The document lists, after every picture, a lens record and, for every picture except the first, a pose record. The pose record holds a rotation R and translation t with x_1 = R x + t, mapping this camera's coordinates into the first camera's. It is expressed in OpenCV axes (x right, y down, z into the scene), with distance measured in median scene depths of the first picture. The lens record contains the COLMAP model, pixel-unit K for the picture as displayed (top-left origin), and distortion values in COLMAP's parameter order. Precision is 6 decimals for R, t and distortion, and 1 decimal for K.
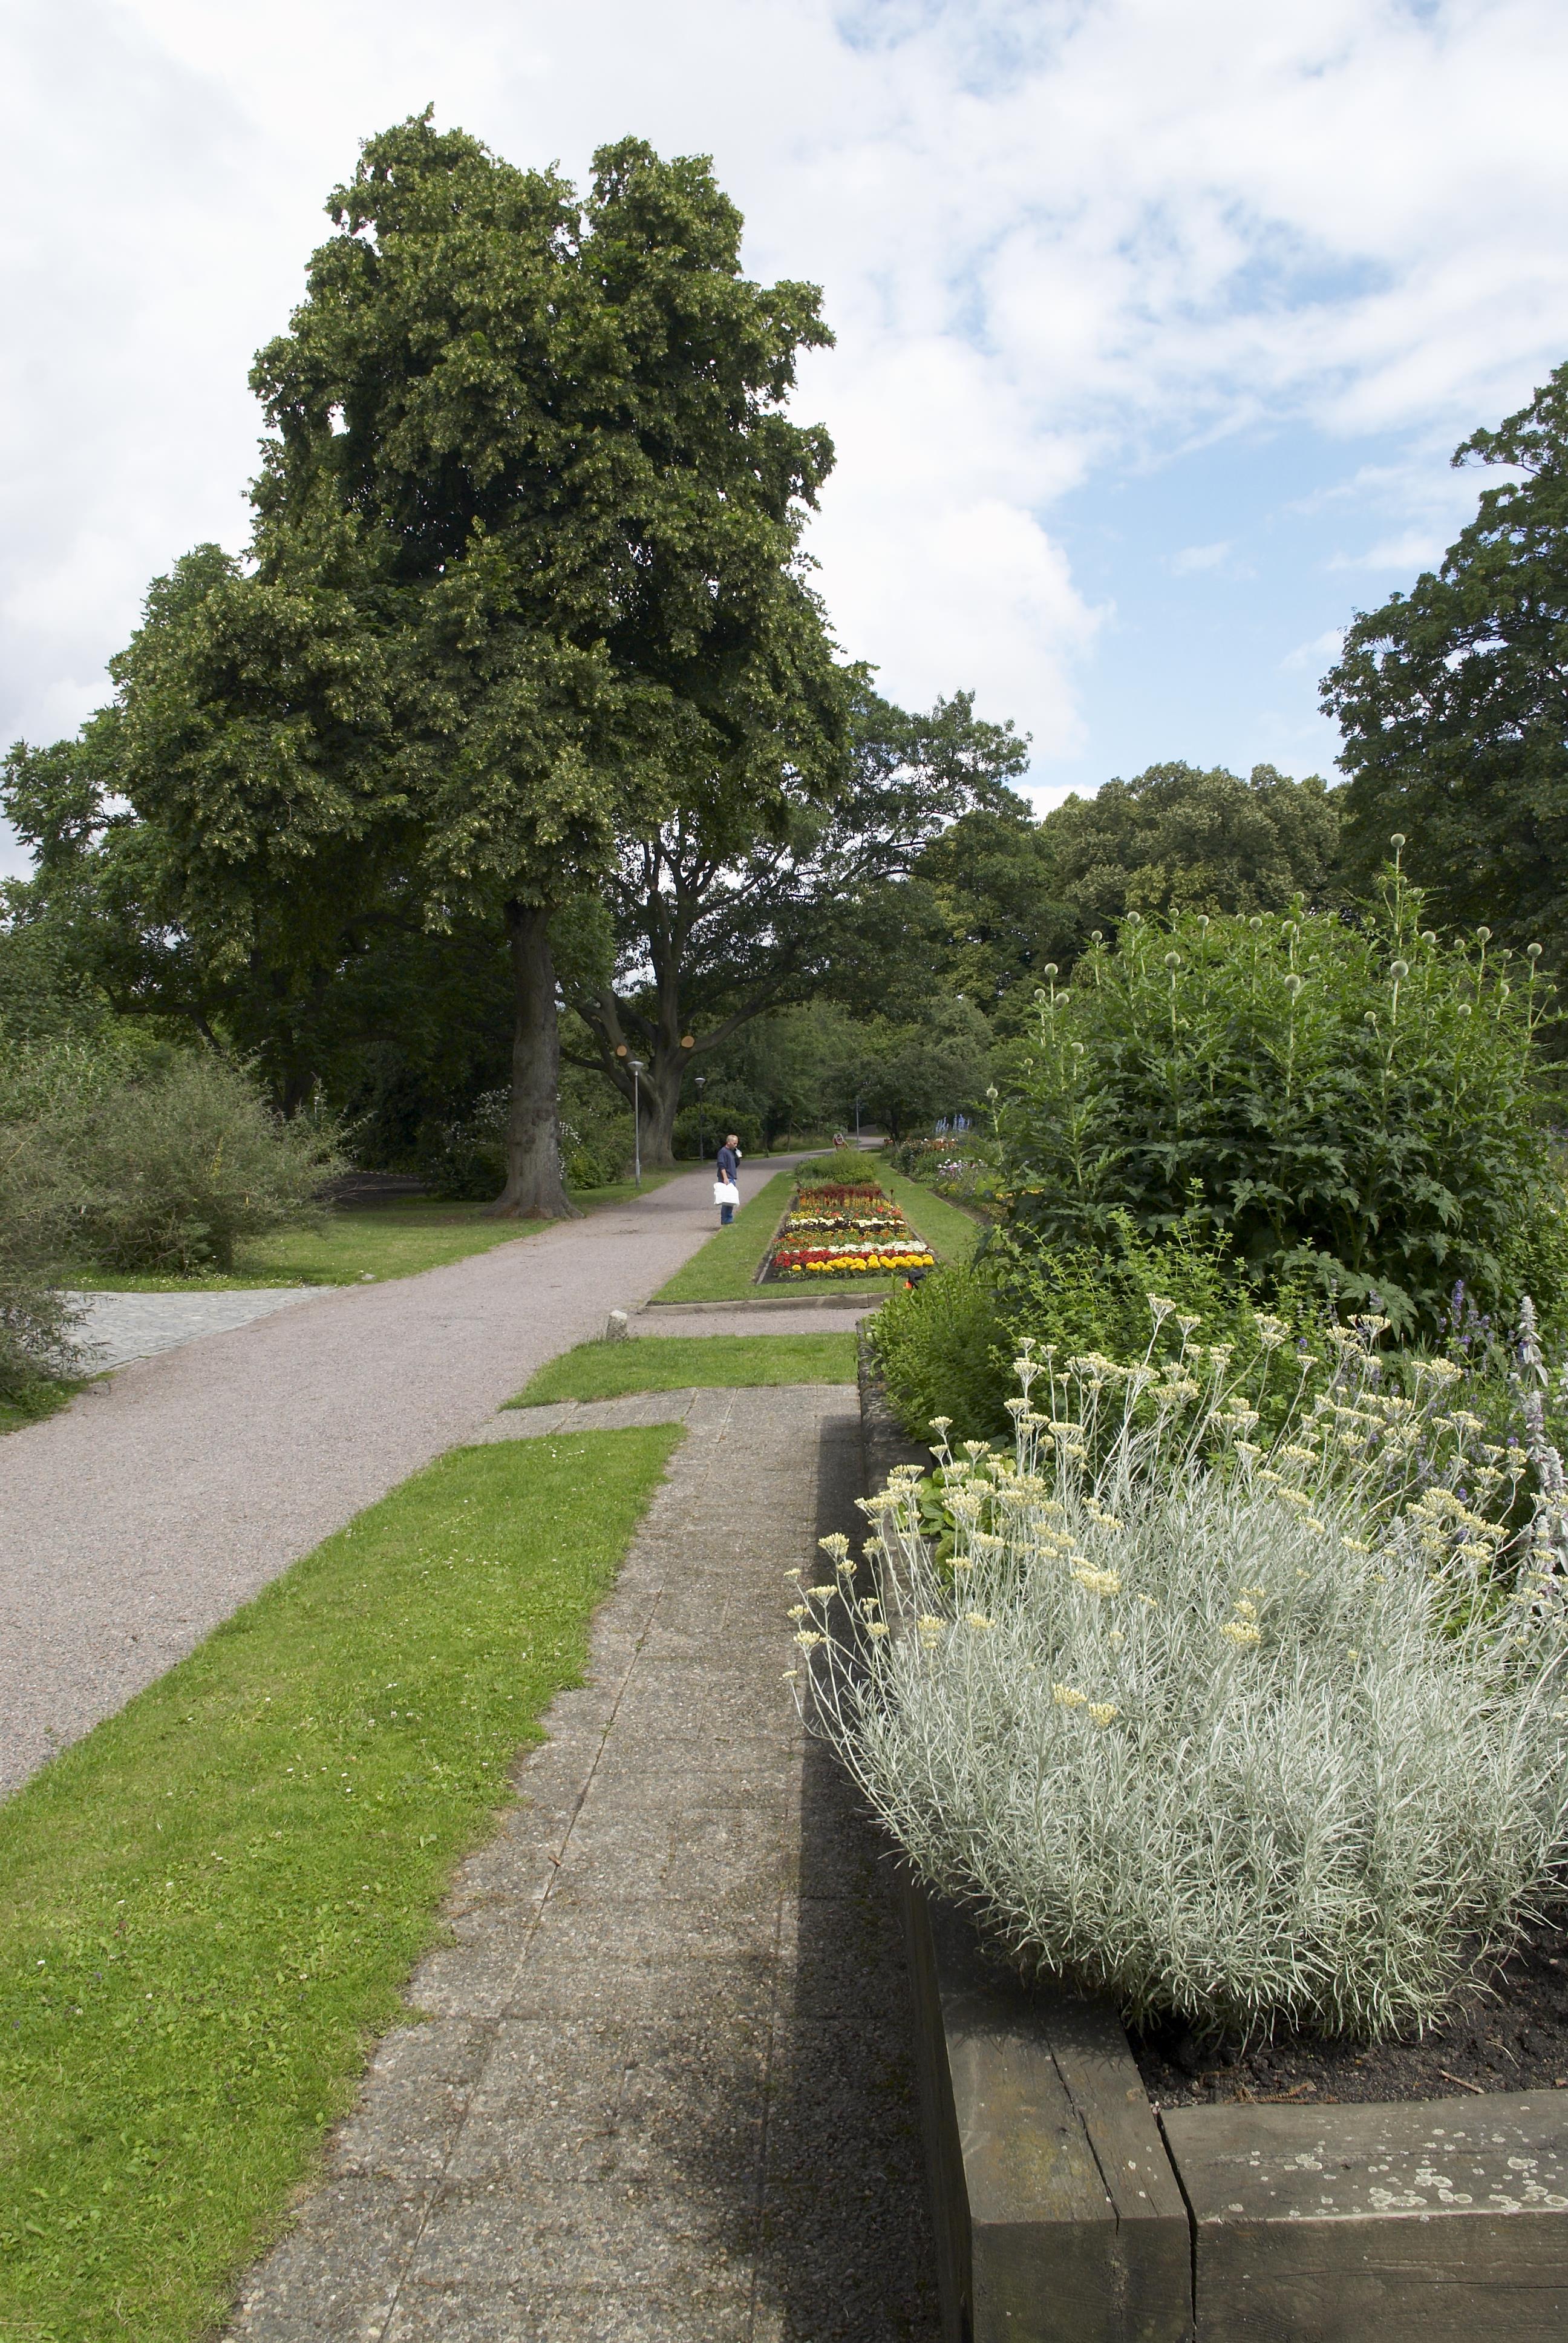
lens RADIAL K [[1735.0, 0, 754.6], [0, 1735.0, 1195.2], [0, 0, 1]] dist [-0.071636, 0.036759]
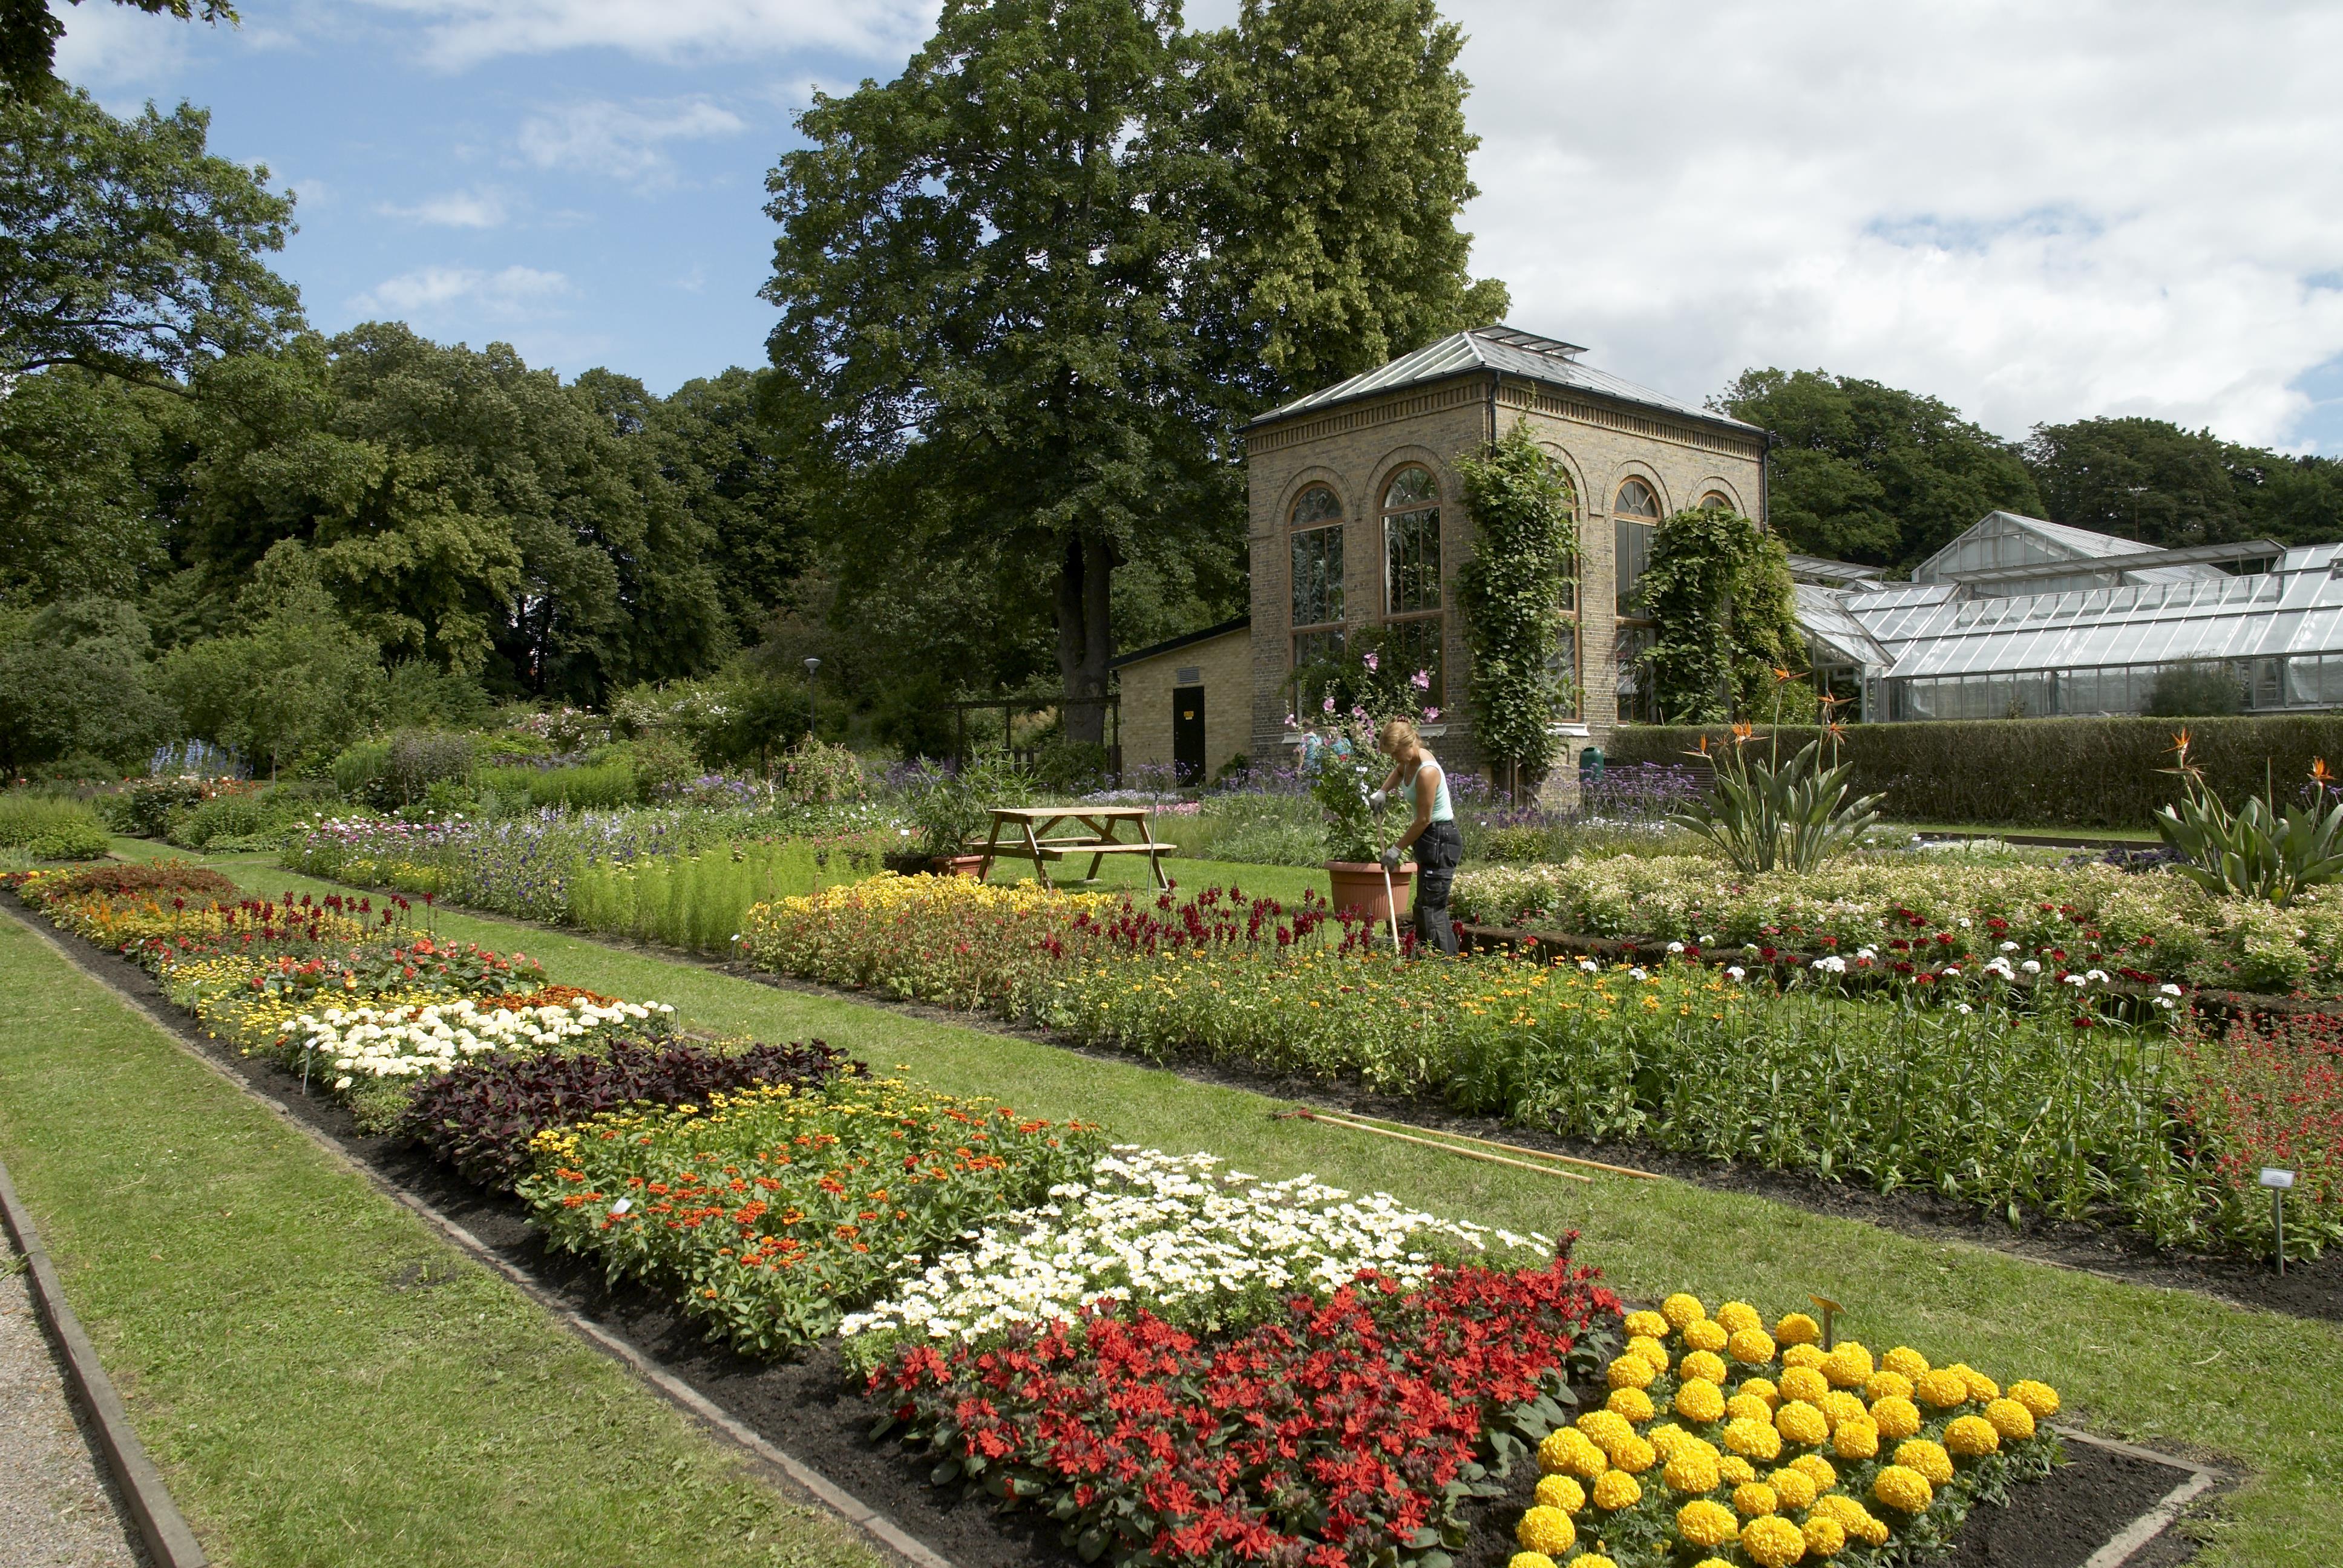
lens RADIAL K [[1735.0, 0, 1206.2], [0, 1735.0, 790.8], [0, 0, 1]] dist [-0.071636, 0.036759]
pose [[0.740278, 0.004509, 0.672286, -0.034003], [0.014664, 0.999631, -0.022851, -0.010490], [-0.672141, 0.026775, 0.739939, 0.356858]]
